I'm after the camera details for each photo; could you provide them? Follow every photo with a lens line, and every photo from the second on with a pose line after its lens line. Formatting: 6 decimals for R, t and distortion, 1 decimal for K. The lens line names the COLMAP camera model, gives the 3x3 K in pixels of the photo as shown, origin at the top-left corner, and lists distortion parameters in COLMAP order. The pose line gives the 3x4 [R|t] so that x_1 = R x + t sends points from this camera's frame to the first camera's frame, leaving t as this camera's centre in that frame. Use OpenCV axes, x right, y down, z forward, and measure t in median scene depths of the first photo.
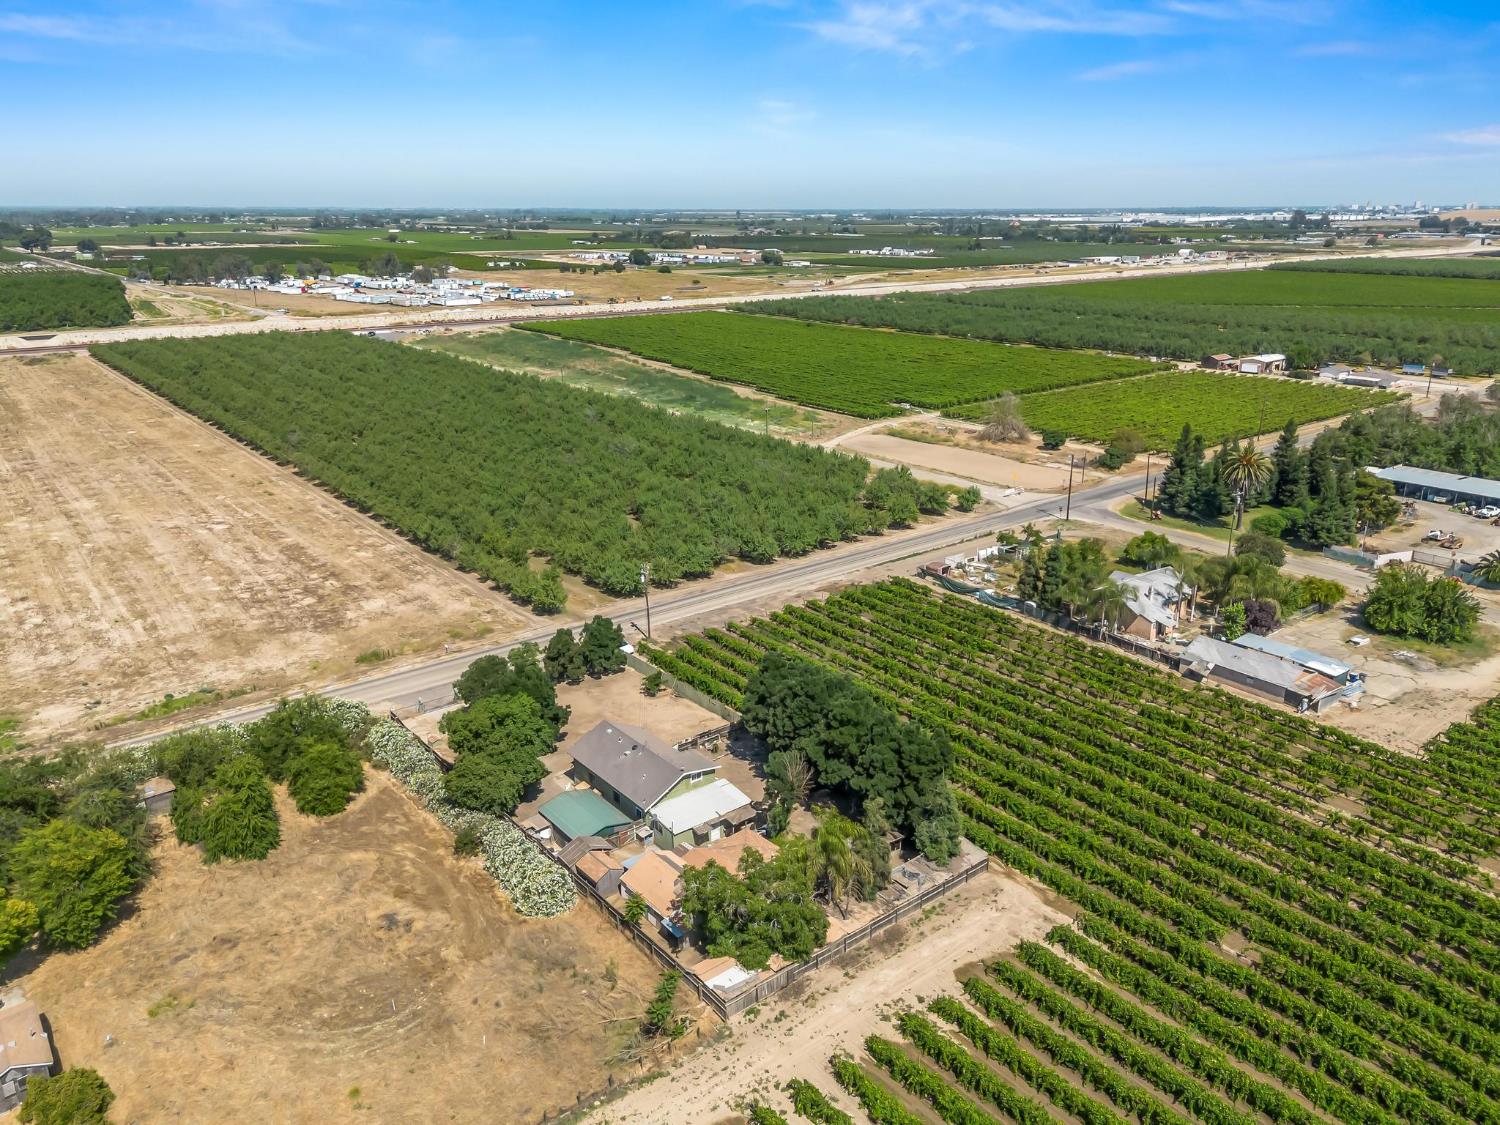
lens RADIAL K [[1090.5, 0, 746.1], [0, 1090.5, 560.8], [0, 0, 1]] dist [0.064886, -0.049986]
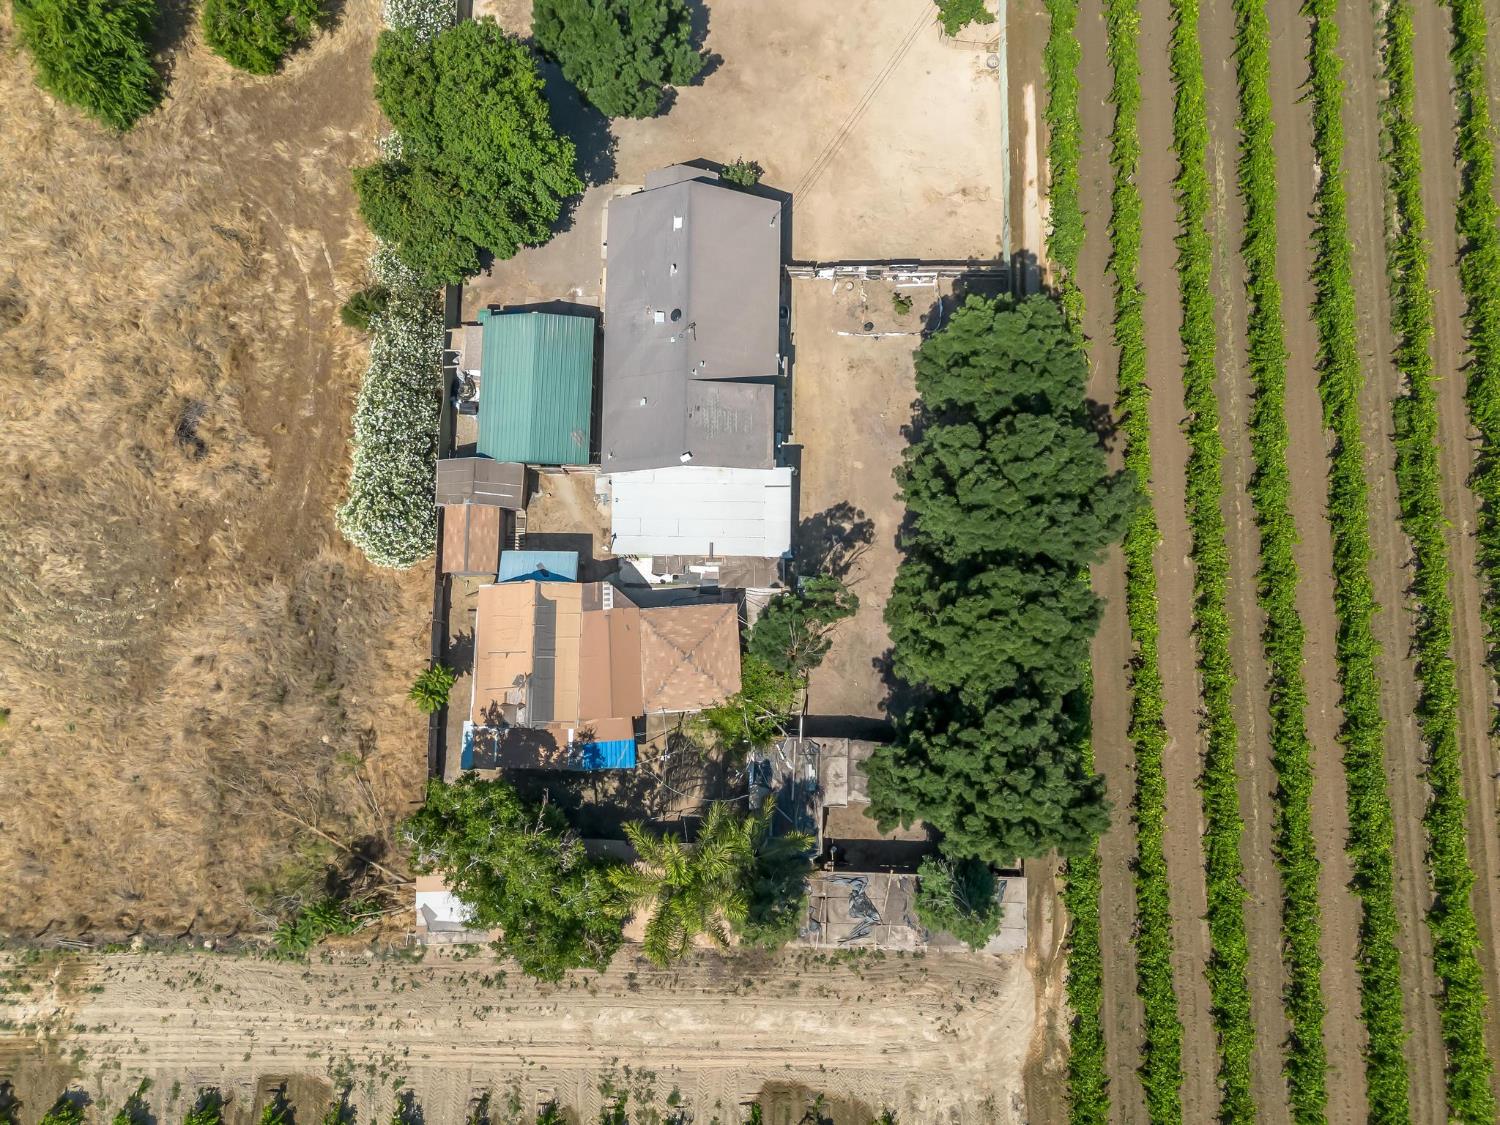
lens RADIAL K [[1090.5, 0, 746.1], [0, 1090.5, 560.8], [0, 0, 1]] dist [0.064886, -0.049986]
pose [[0.771670, 0.626579, -0.109202, 0.027780], [-0.168378, 0.366824, 0.914926, -0.147285], [0.613331, -0.687633, 0.388569, 0.439599]]
